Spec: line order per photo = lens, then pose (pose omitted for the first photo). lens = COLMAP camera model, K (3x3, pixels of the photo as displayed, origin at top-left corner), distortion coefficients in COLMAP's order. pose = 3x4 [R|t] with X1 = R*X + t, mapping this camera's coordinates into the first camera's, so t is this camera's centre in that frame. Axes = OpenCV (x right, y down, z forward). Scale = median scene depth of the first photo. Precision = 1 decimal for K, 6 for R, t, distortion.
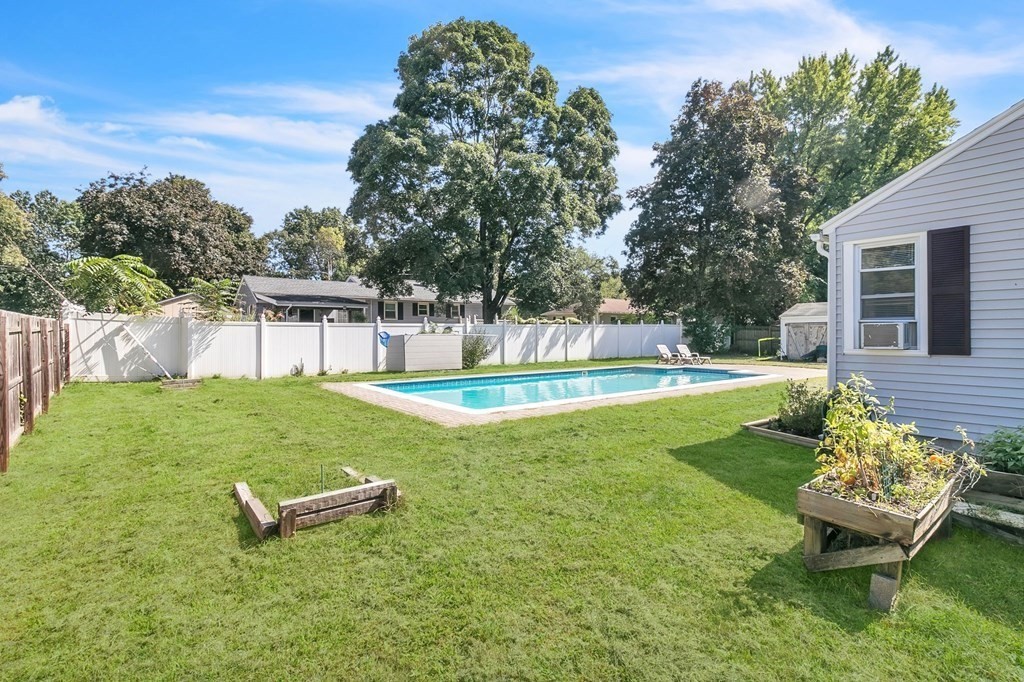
lens RADIAL K [[475.8, 0, 521.0], [0, 475.8, 352.3], [0, 0, 1]] dist [0.002740, 0.000885]
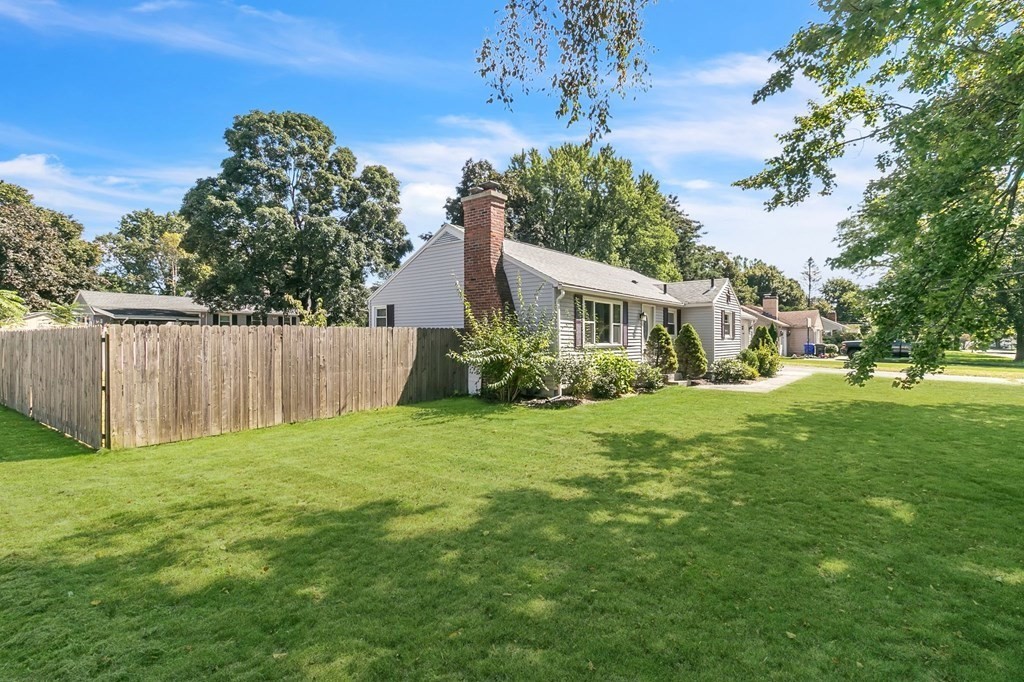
lens RADIAL K [[486.3, 0, 516.9], [0, 486.3, 350.4], [0, 0, 1]] dist [0.002205, 0.001435]
pose [[0.975011, -0.001092, 0.222156, 0.194951], [0.006231, 0.999729, -0.022432, 0.017134], [-0.222071, 0.023256, 0.974753, -0.401170]]
